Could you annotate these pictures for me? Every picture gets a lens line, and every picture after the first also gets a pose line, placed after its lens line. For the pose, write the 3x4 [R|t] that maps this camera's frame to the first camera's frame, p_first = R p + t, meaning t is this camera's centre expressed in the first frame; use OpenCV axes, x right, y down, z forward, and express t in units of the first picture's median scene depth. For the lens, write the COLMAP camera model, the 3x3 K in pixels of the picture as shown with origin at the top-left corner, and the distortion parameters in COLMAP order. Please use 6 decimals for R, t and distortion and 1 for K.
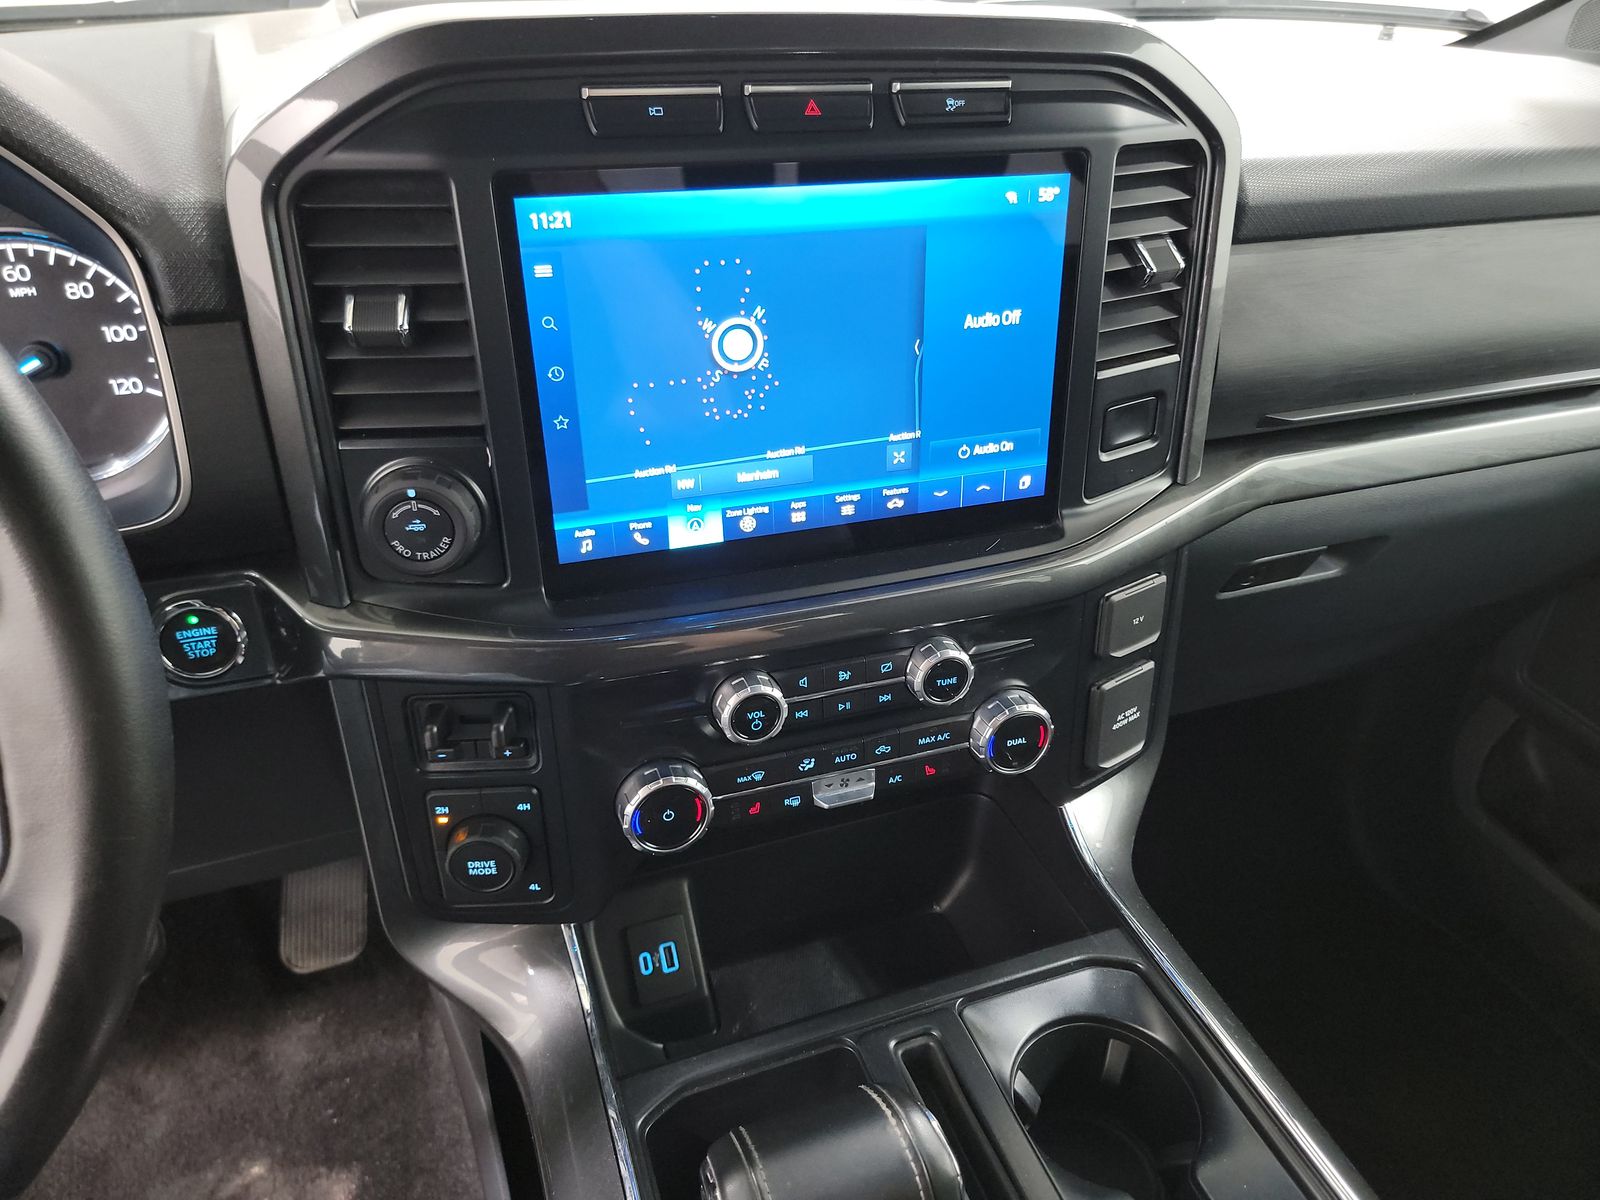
lens RADIAL K [[1130.7, 0, 810.1], [0, 1130.7, 602.7], [0, 0, 1]] dist [0.099177, -0.082519]
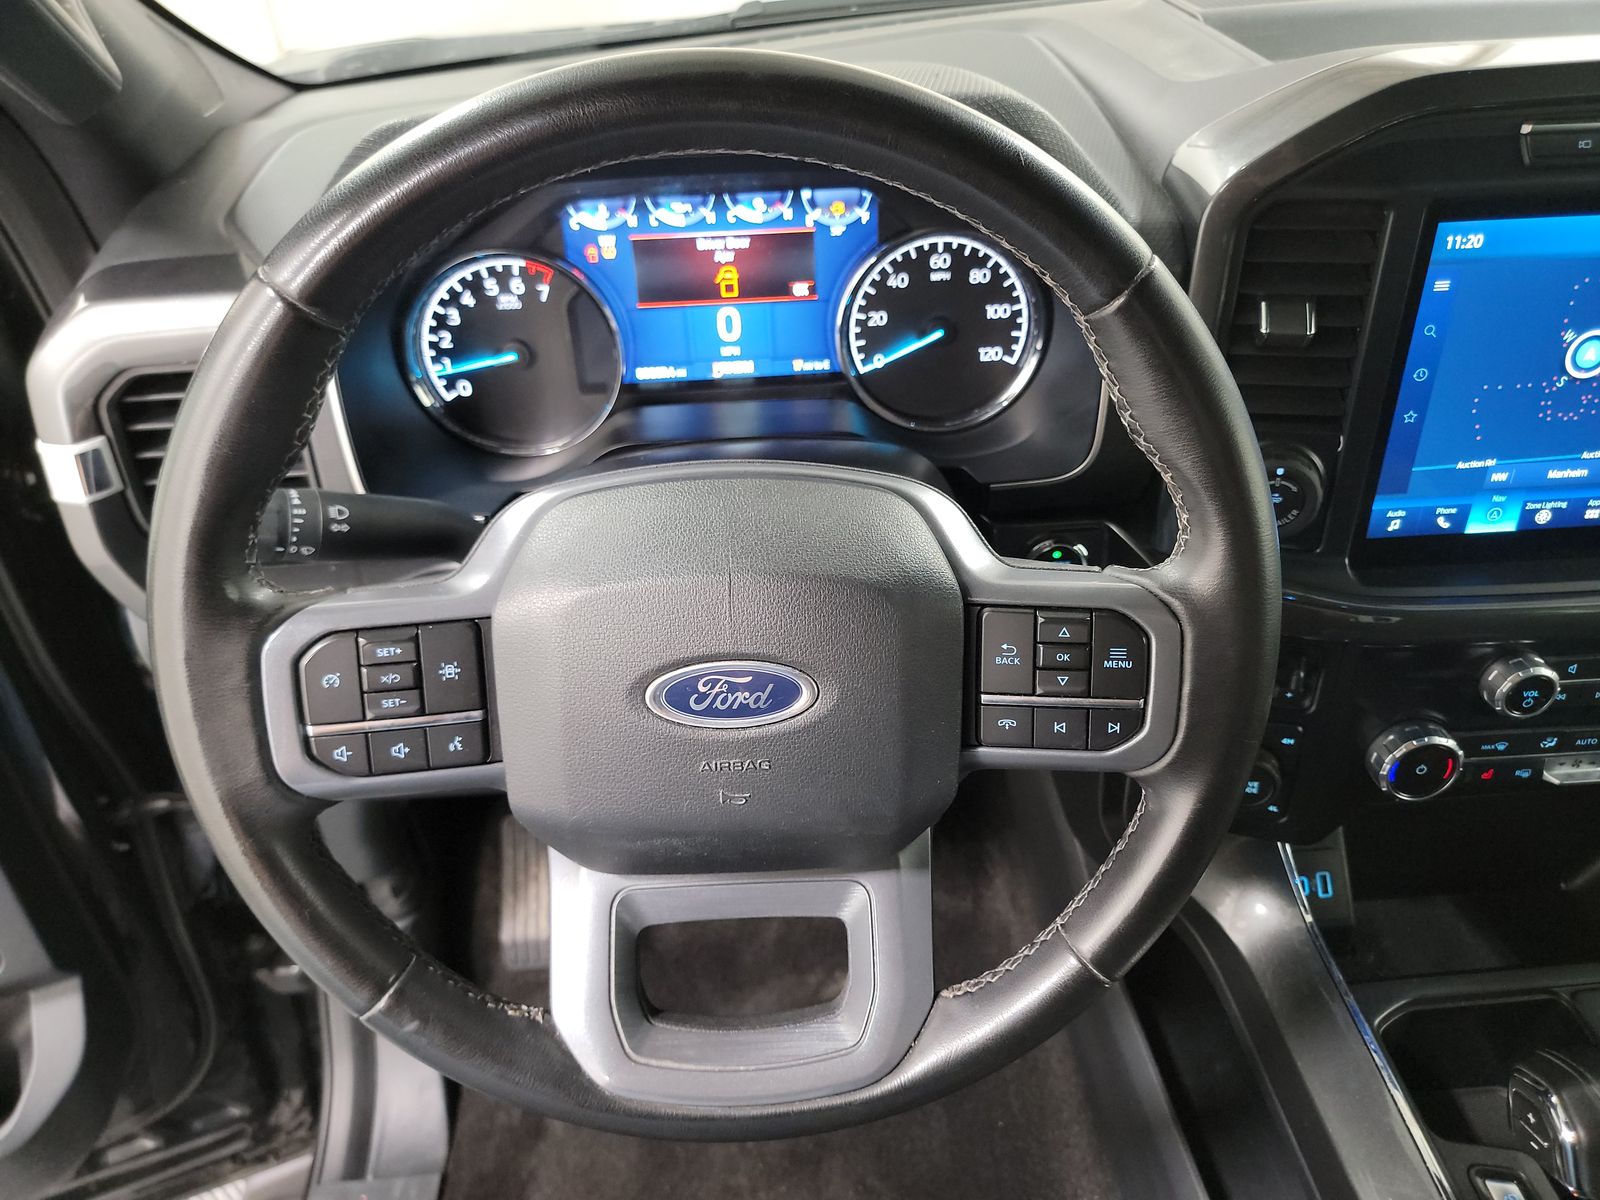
lens RADIAL K [[1148.2, 0, 820.3], [0, 1148.2, 597.3], [0, 0, 1]] dist [0.060721, -0.008122]
pose [[0.967364, 0.122362, -0.221889, -0.476378], [-0.105052, 0.990543, 0.088249, -0.020834], [0.230589, -0.062059, 0.971070, -0.251781]]
